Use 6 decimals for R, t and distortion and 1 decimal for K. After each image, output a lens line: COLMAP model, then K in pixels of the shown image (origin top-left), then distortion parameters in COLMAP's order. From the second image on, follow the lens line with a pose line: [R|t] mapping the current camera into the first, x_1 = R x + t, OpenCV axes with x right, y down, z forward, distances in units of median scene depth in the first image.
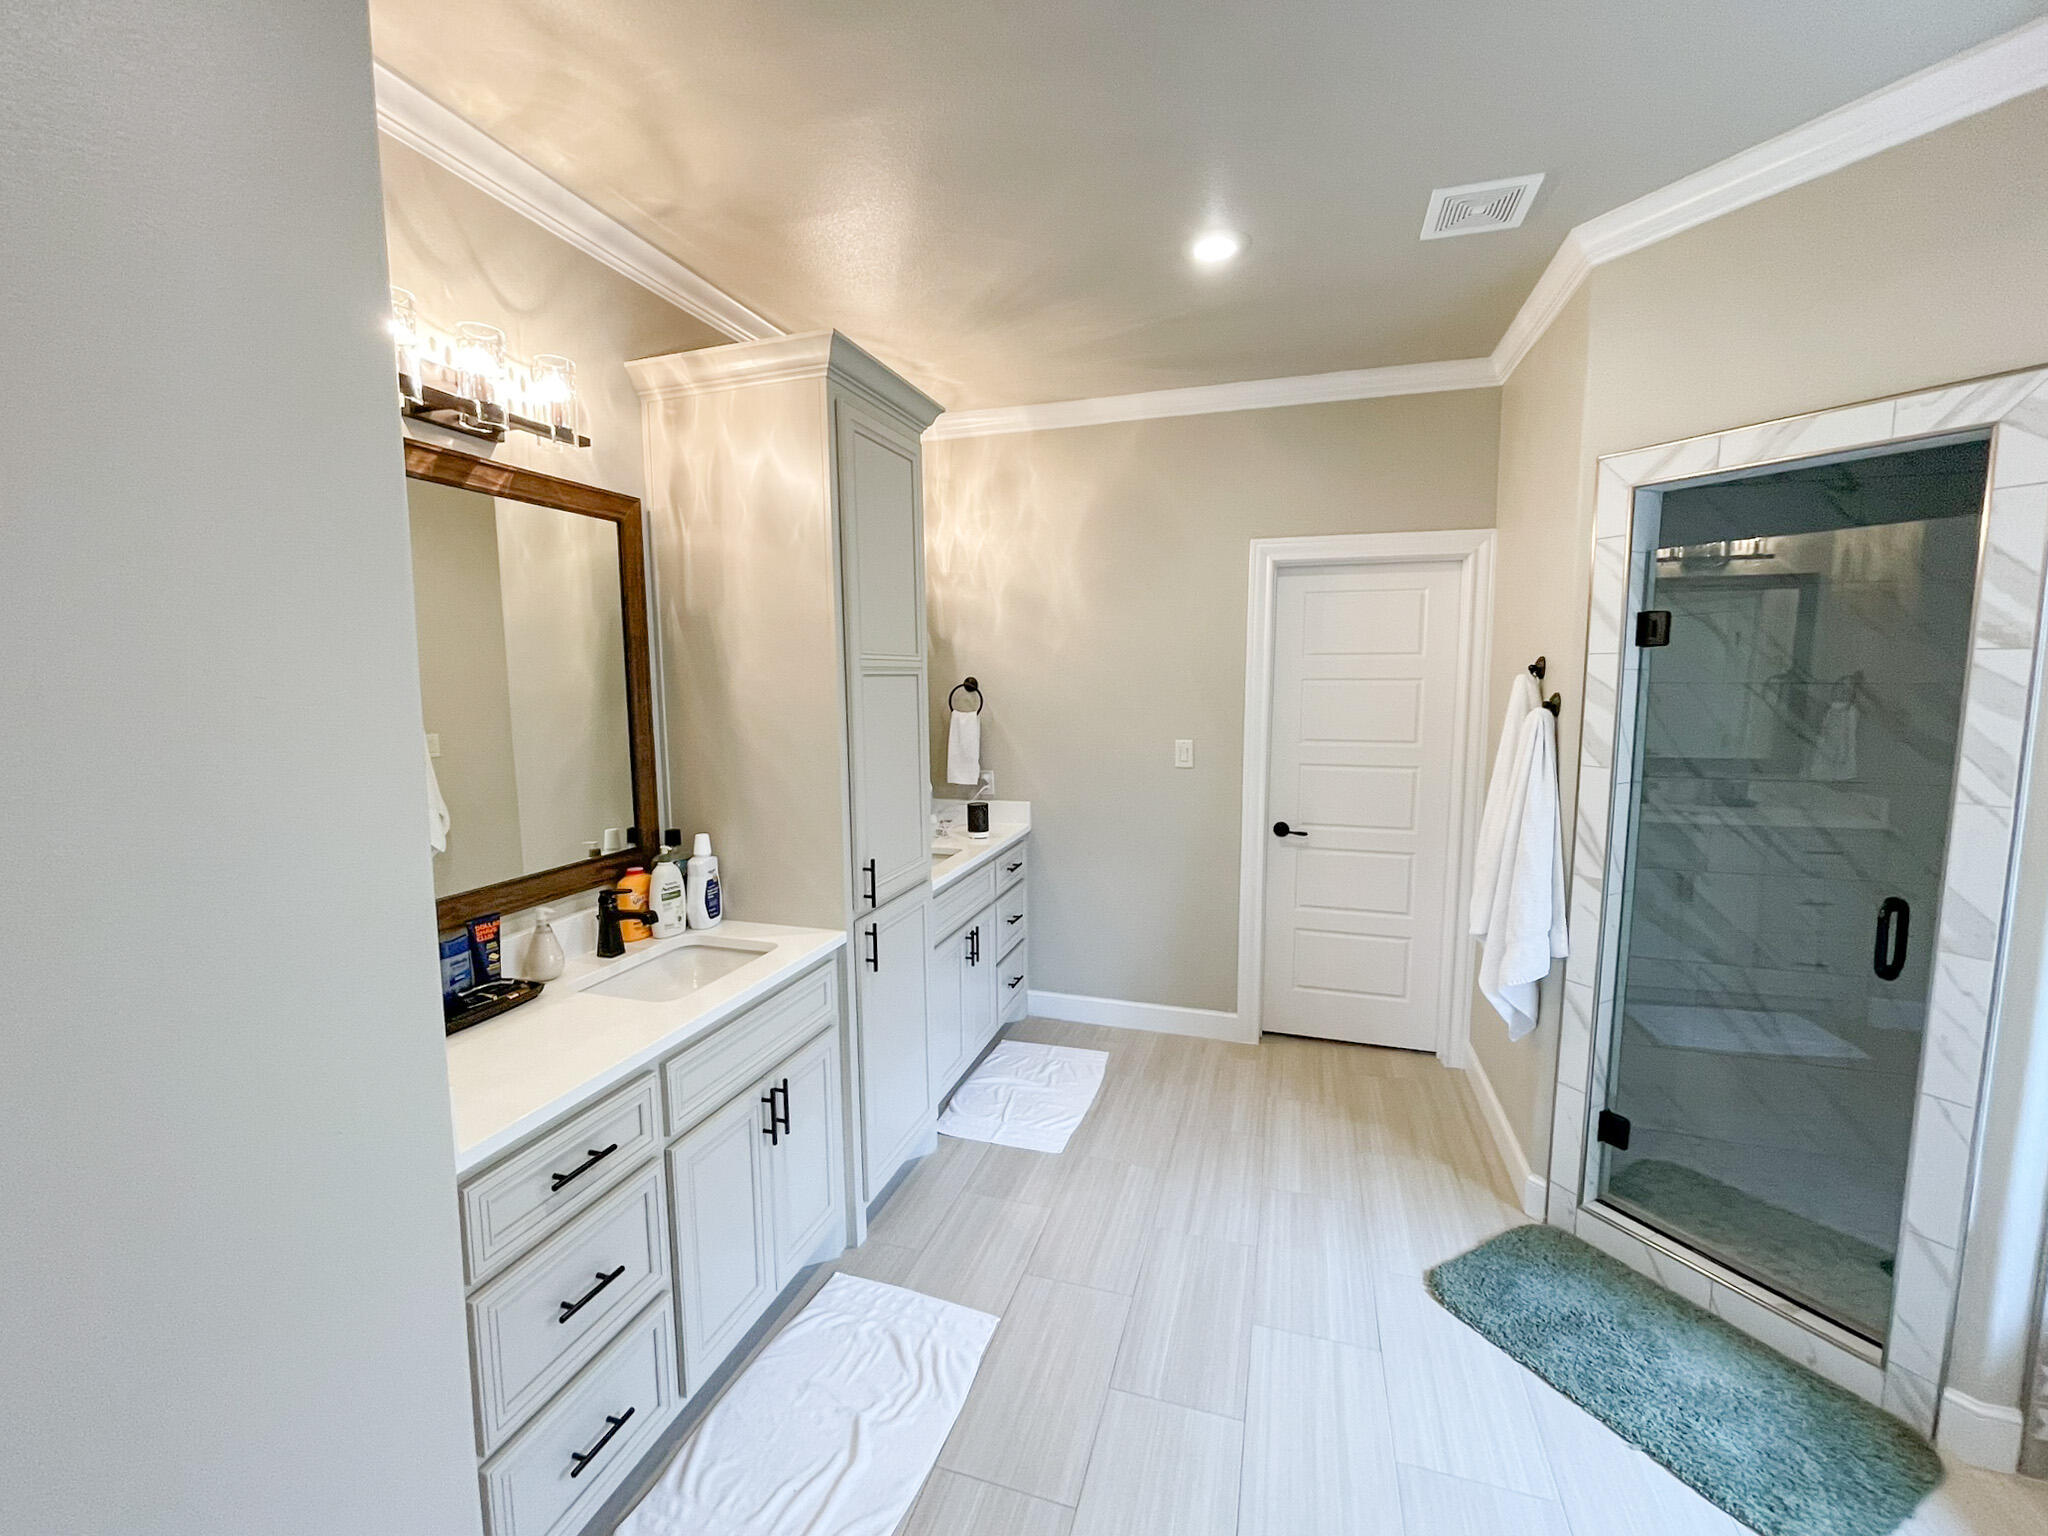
lens RADIAL K [[830.8, 0, 1023.8], [0, 830.8, 771.0], [0, 0, 1]] dist [-0.004215, 0.000380]
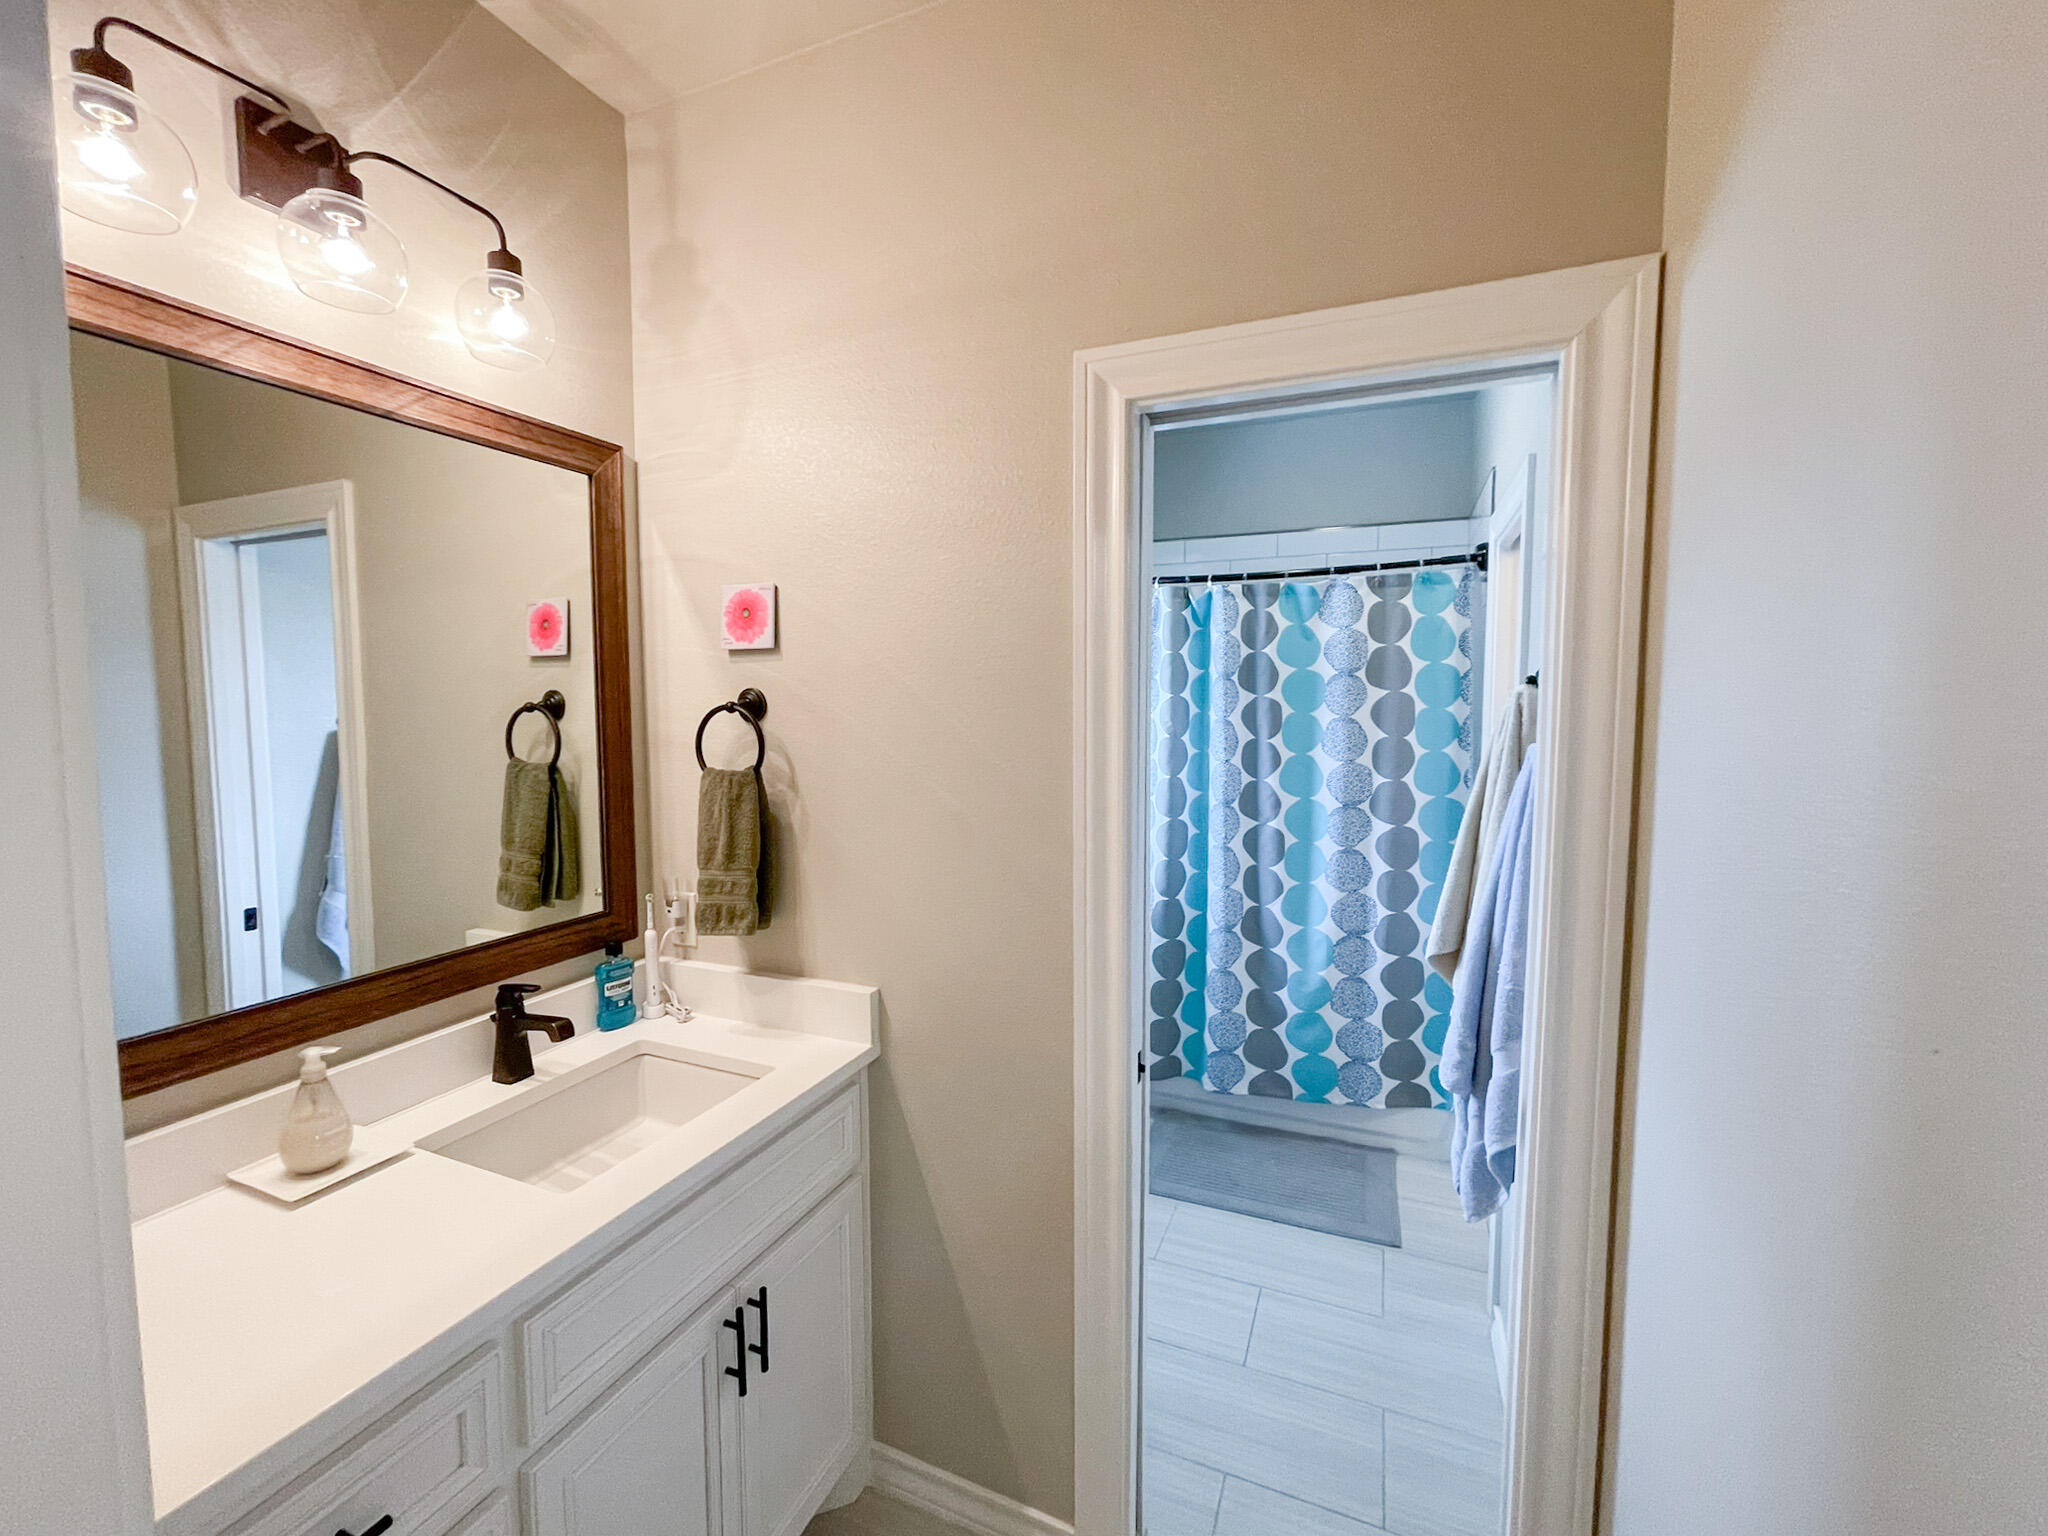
lens RADIAL K [[830.8, 0, 1023.1], [0, 830.8, 753.5], [0, 0, 1]] dist [-0.004215, 0.000380]
pose [[0.995937, 0.006982, -0.089783, -0.029464], [-0.011126, 0.998891, -0.045748, -0.017536], [0.089364, 0.046561, 0.994910, 0.360530]]
